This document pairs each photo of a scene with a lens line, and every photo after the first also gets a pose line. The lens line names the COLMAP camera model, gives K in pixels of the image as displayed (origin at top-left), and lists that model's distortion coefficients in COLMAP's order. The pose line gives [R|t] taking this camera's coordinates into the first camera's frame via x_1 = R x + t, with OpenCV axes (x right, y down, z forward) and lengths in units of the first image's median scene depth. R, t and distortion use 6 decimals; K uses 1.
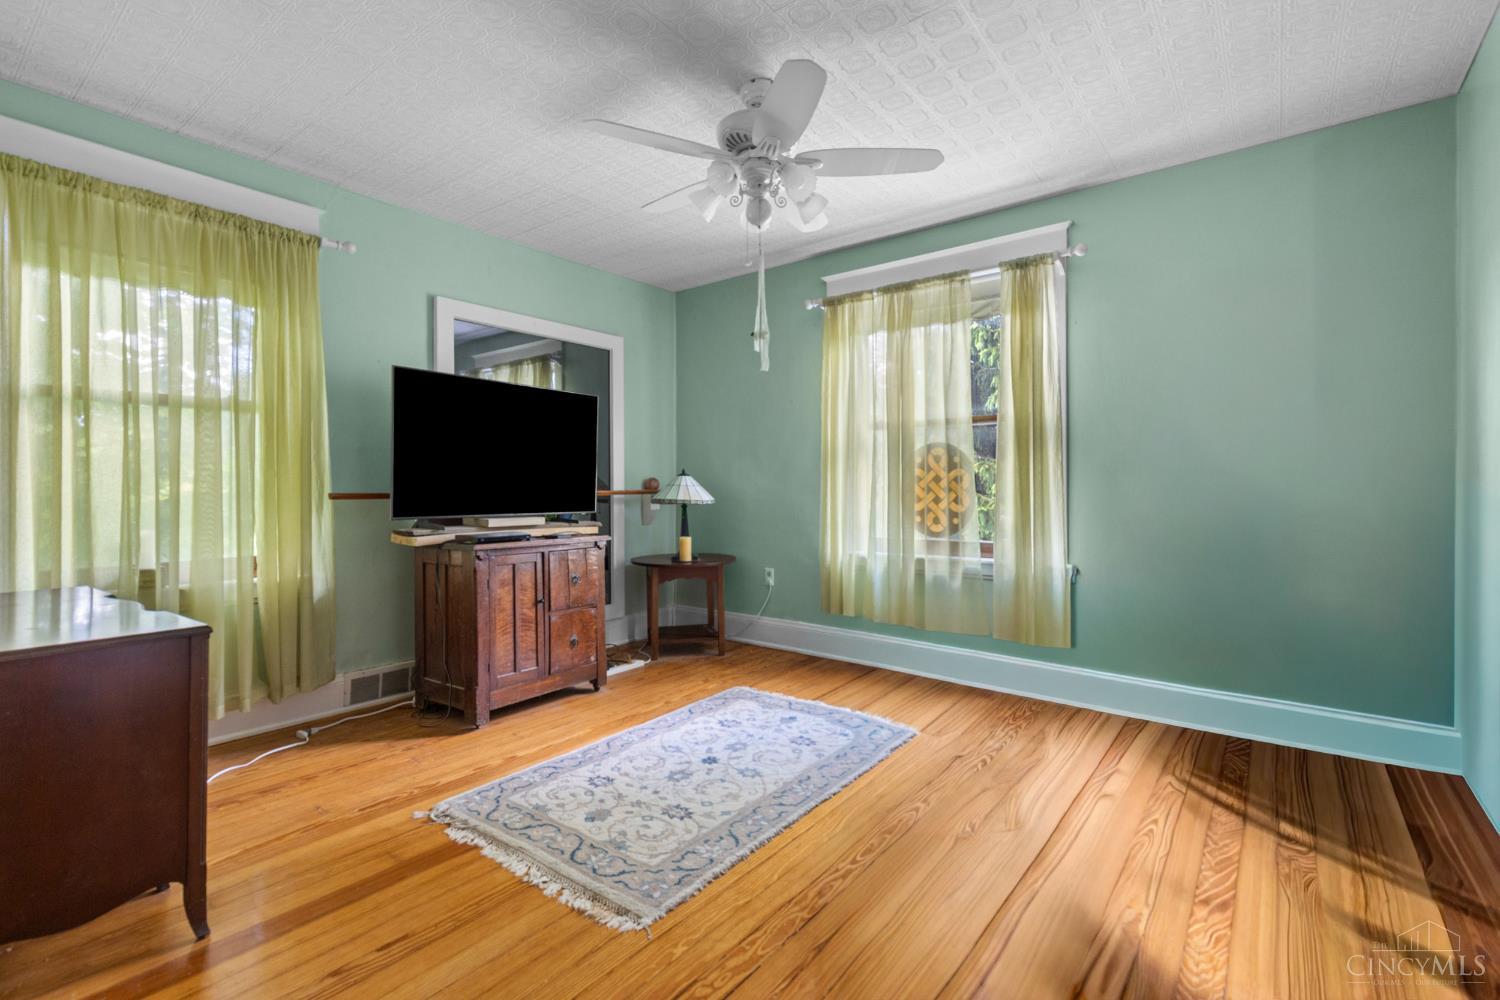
lens RADIAL K [[677.1, 0, 739.8], [0, 677.1, 489.8], [0, 0, 1]] dist [0.008786, -0.001842]
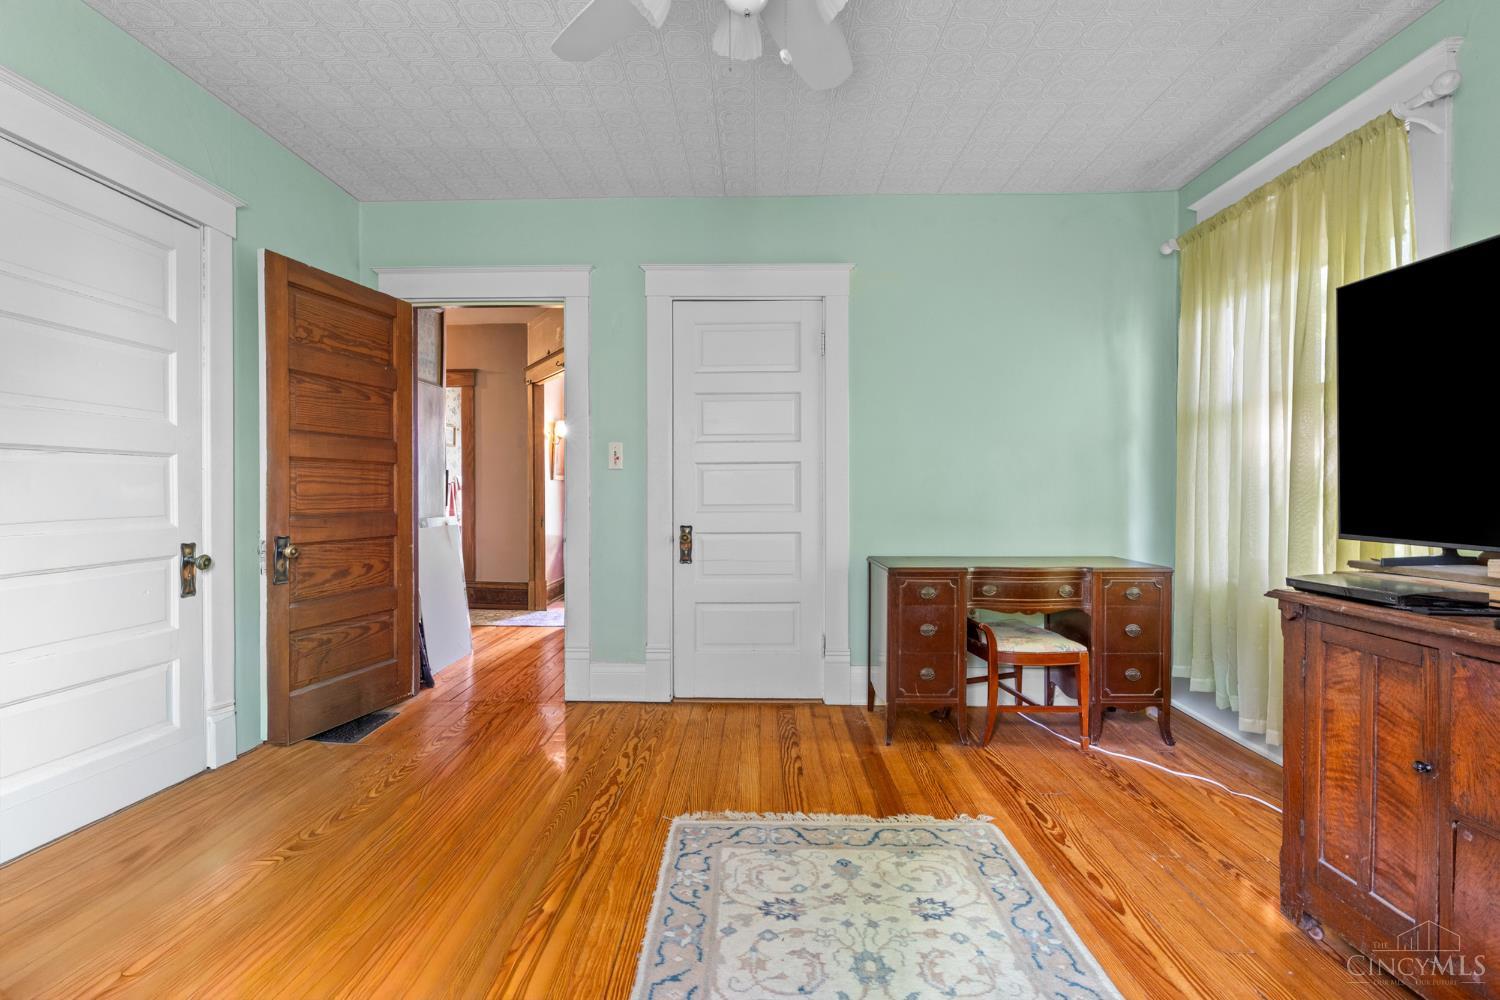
lens RADIAL K [[677.1, 0, 735.7], [0, 677.1, 502.3], [0, 0, 1]] dist [0.008786, -0.001842]
pose [[-0.805237, 0.011506, -0.592842, 0.391995], [-0.002286, 0.999744, 0.022507, -0.000735], [0.592949, 0.019479, -0.805004, 1.547403]]
